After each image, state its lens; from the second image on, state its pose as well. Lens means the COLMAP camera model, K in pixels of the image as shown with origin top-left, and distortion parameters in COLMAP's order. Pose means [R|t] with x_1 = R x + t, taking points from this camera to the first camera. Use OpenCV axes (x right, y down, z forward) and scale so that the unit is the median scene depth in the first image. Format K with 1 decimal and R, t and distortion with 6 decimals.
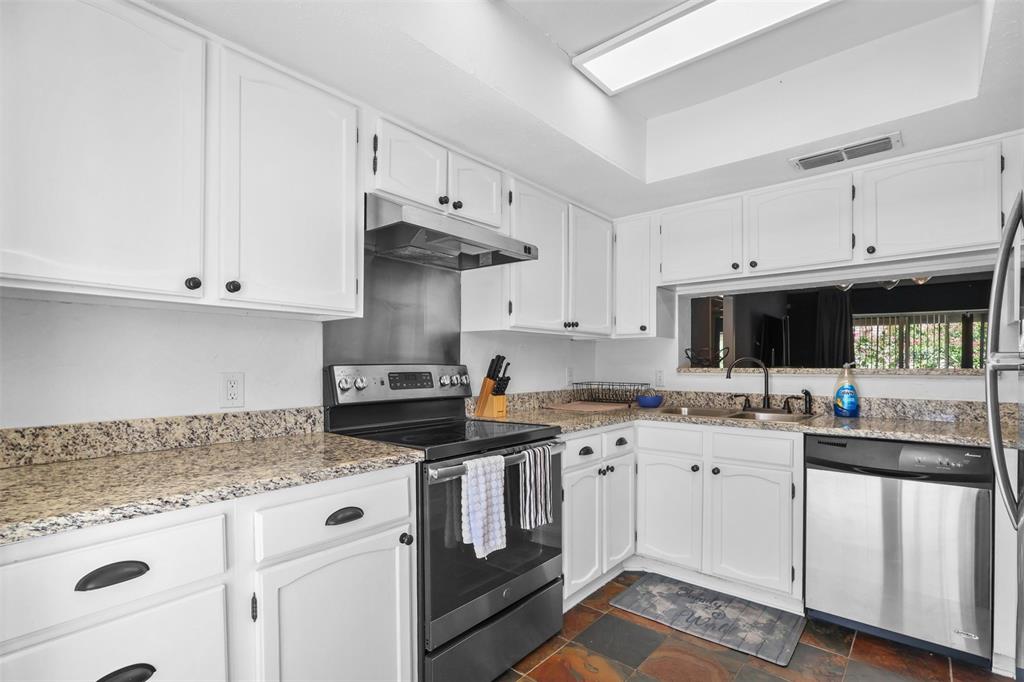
lens RADIAL K [[459.0, 0, 514.5], [0, 459.0, 367.4], [0, 0, 1]] dist [-0.002343, 0.000060]
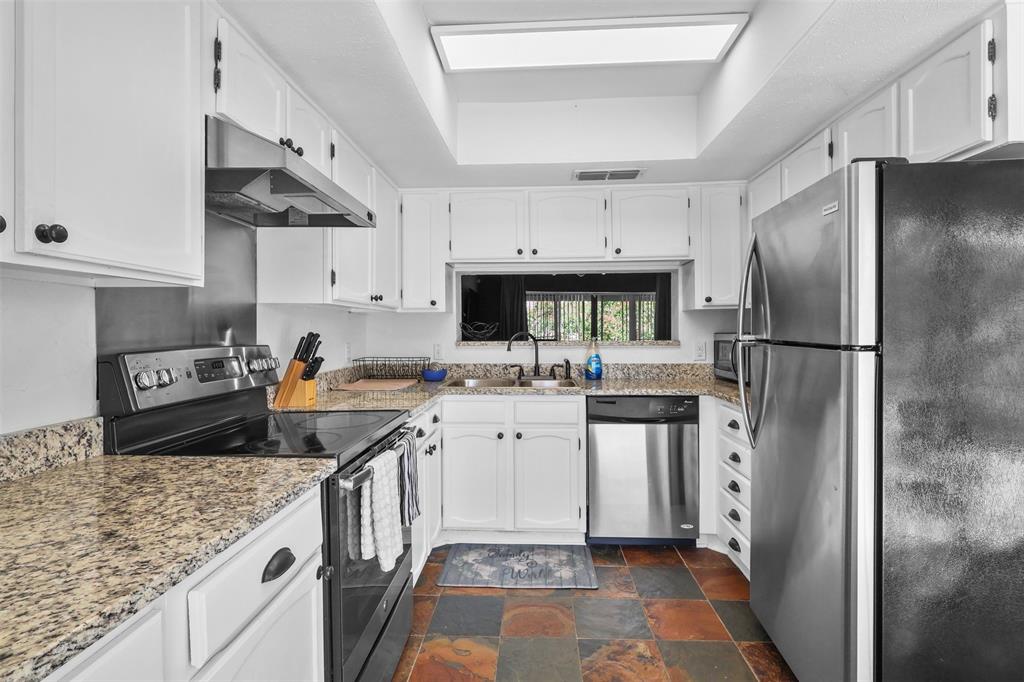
lens RADIAL K [[473.9, 0, 511.3], [0, 473.9, 332.8], [0, 0, 1]] dist [0.000345, 0.000509]
pose [[0.811374, -0.004853, 0.584508, -0.266289], [0.008400, 0.999959, -0.003358, -0.021628], [-0.584468, 0.007635, 0.811381, 0.082673]]
